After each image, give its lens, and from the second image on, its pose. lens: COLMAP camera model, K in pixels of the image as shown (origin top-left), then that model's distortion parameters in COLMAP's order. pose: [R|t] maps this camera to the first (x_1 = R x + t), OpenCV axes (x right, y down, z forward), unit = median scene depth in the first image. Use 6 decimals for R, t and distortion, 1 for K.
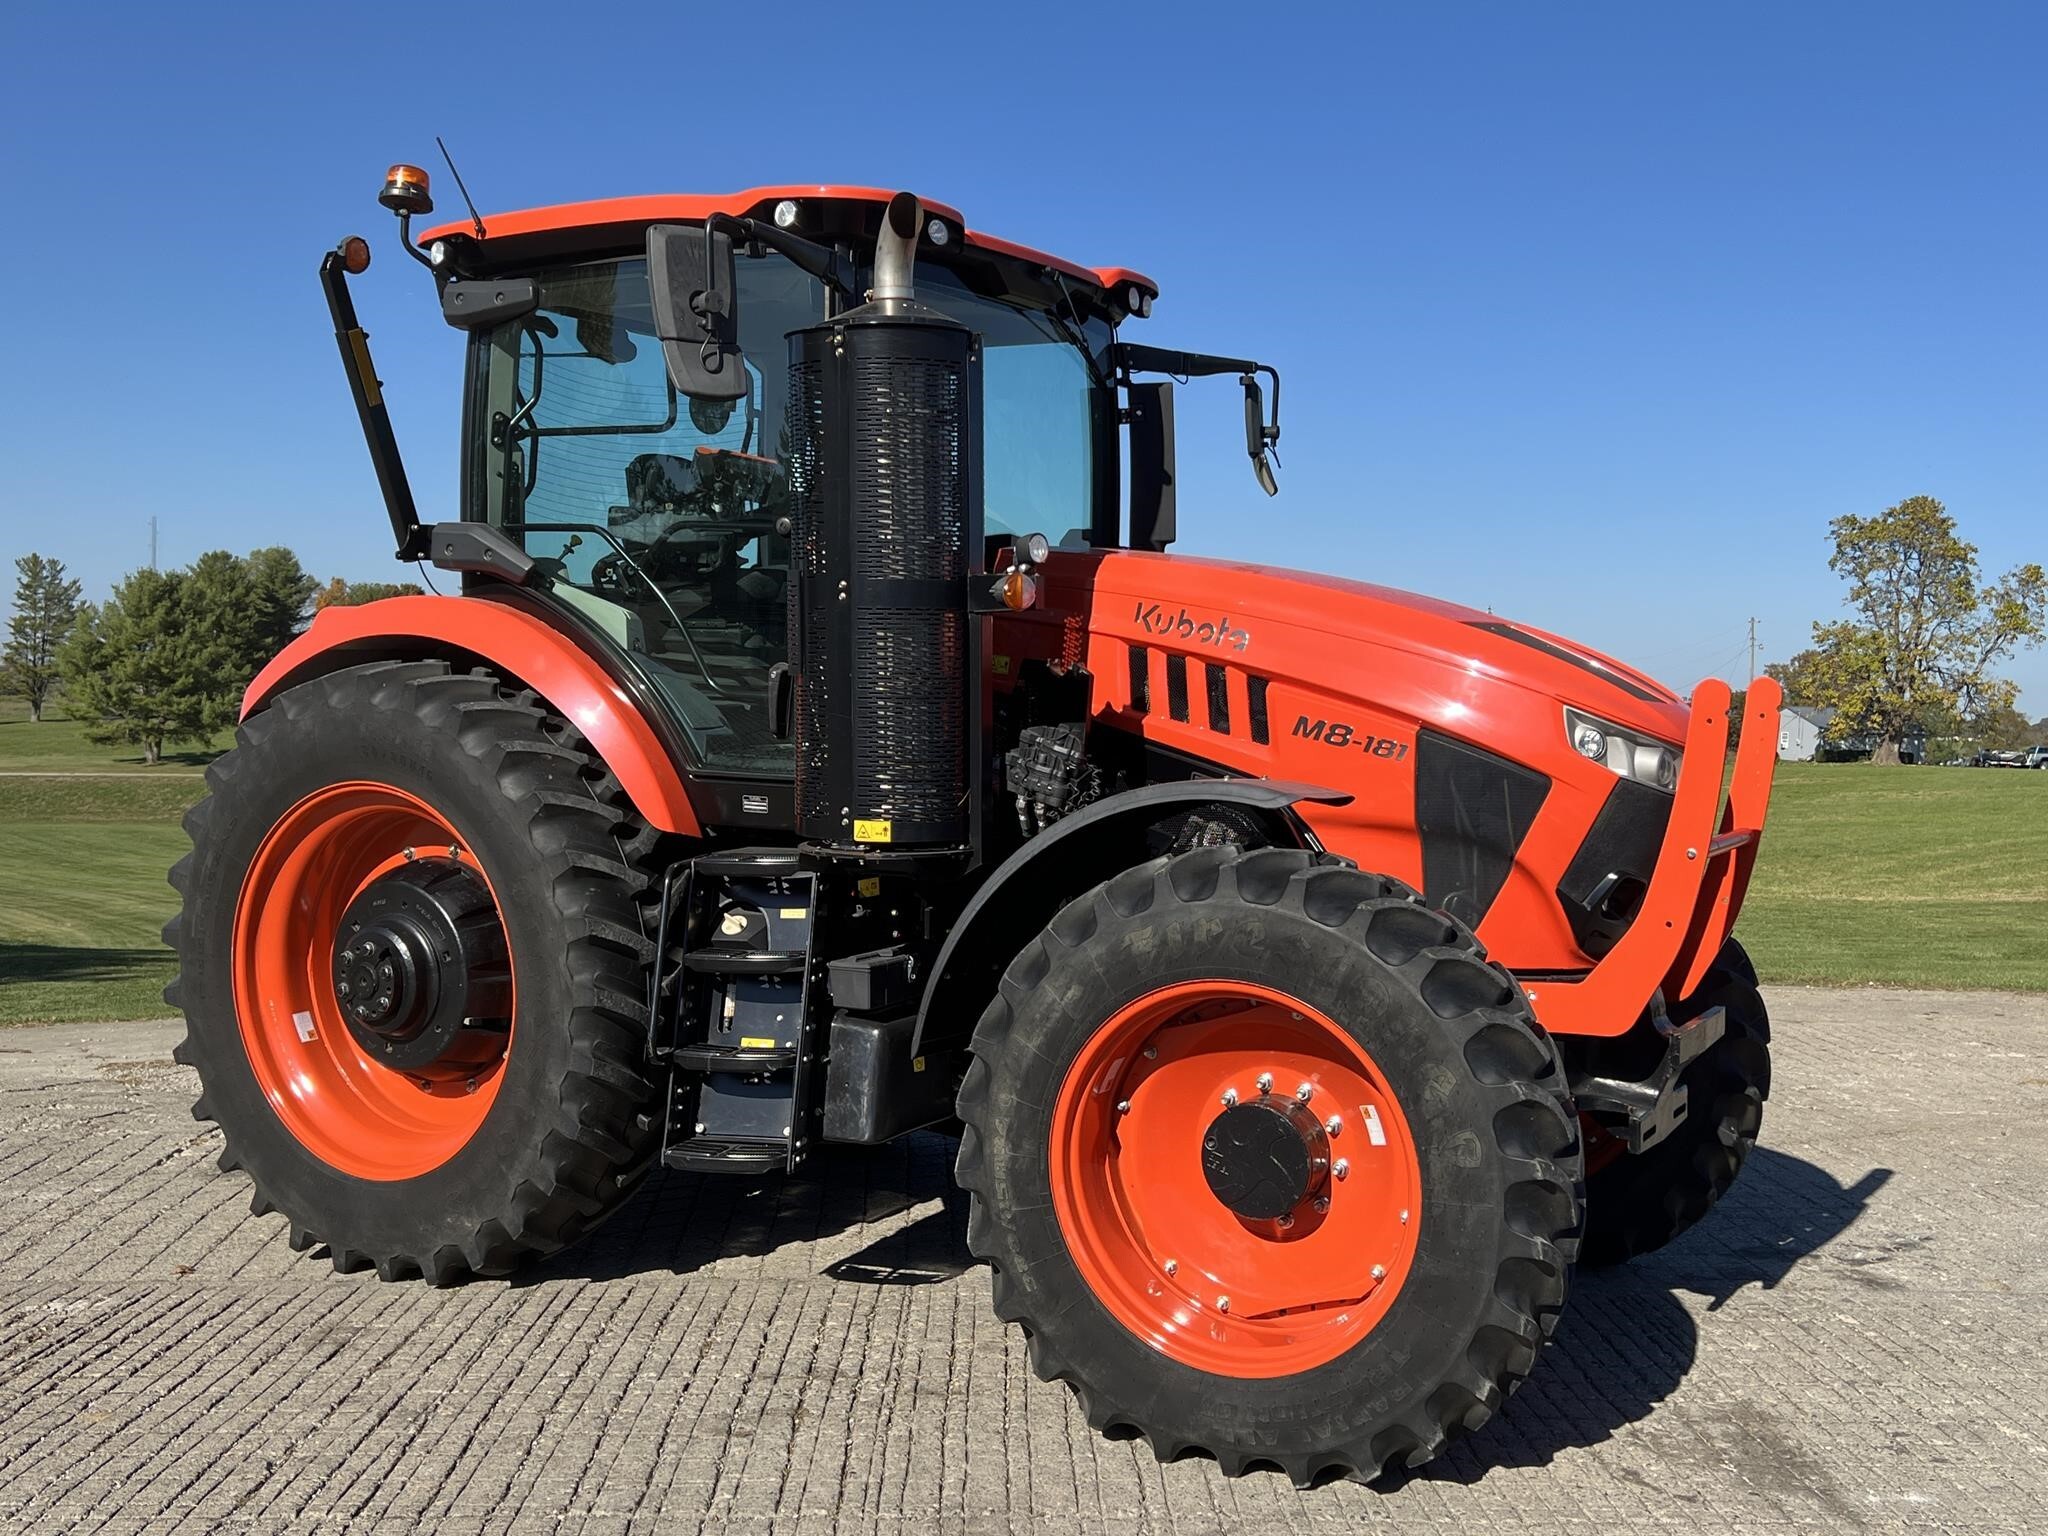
lens RADIAL K [[2037.2, 0, 1023.9], [0, 2037.2, 777.0], [0, 0, 1]] dist [0.174470, -0.355231]
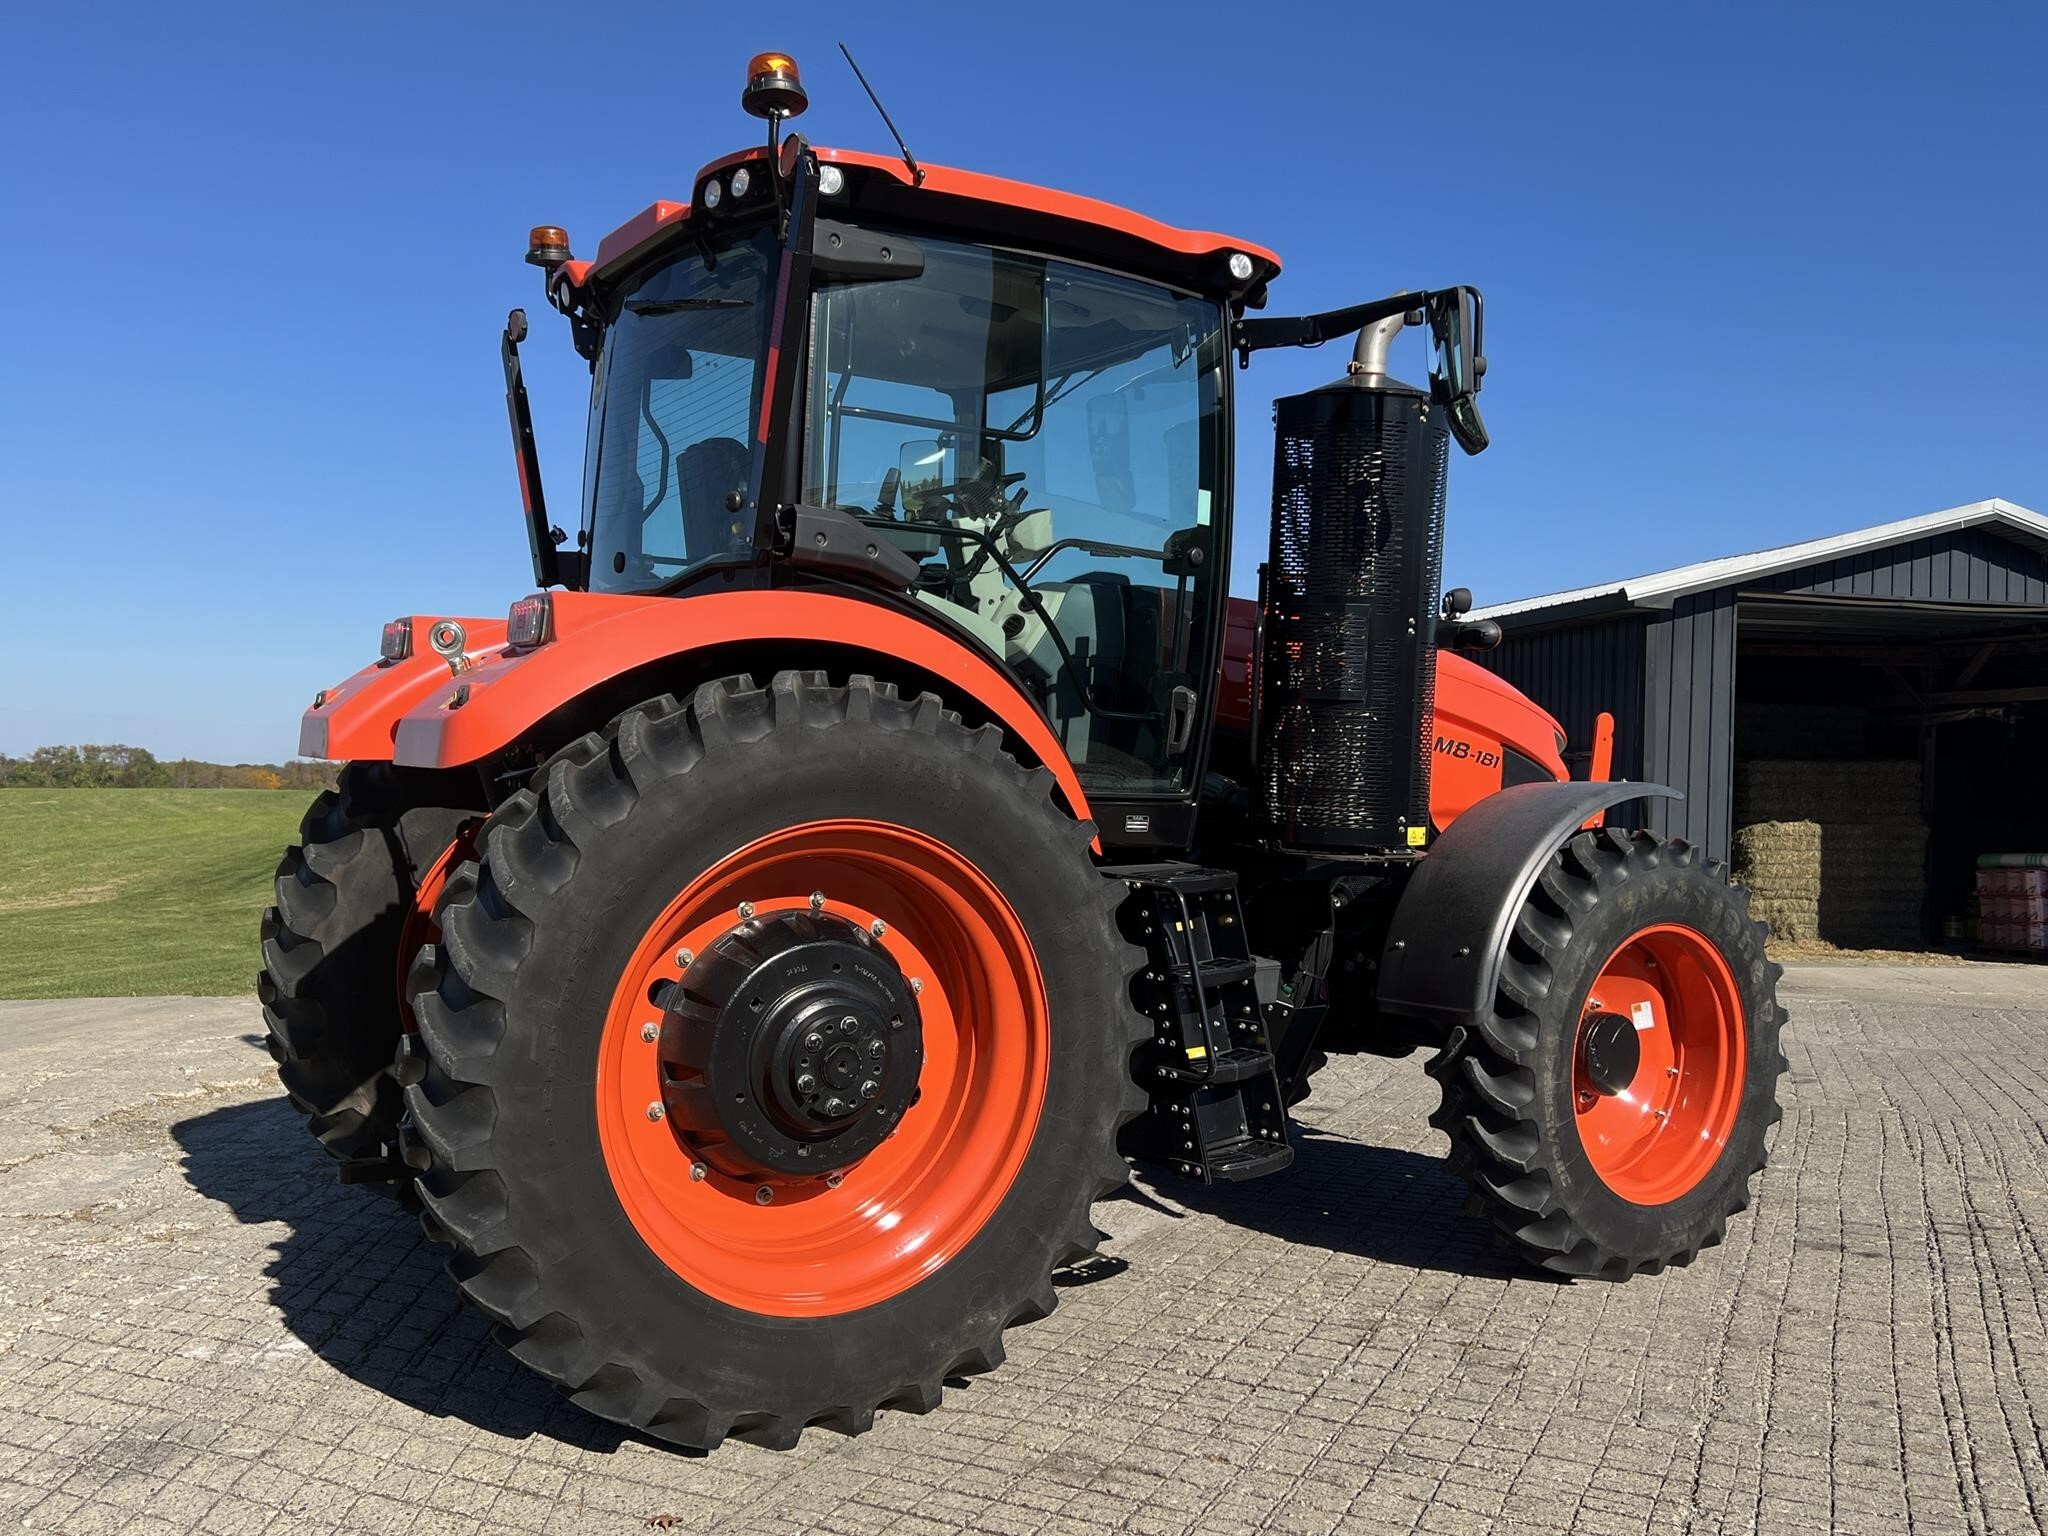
lens RADIAL K [[1763.4, 0, 1012.6], [0, 1763.4, 777.4], [0, 0, 1]] dist [0.120894, -0.203176]
pose [[0.470147, -0.021180, 0.882334, -0.803185], [0.028730, 0.999549, 0.008685, -0.016524], [-0.882121, 0.021266, 0.470543, 0.549588]]
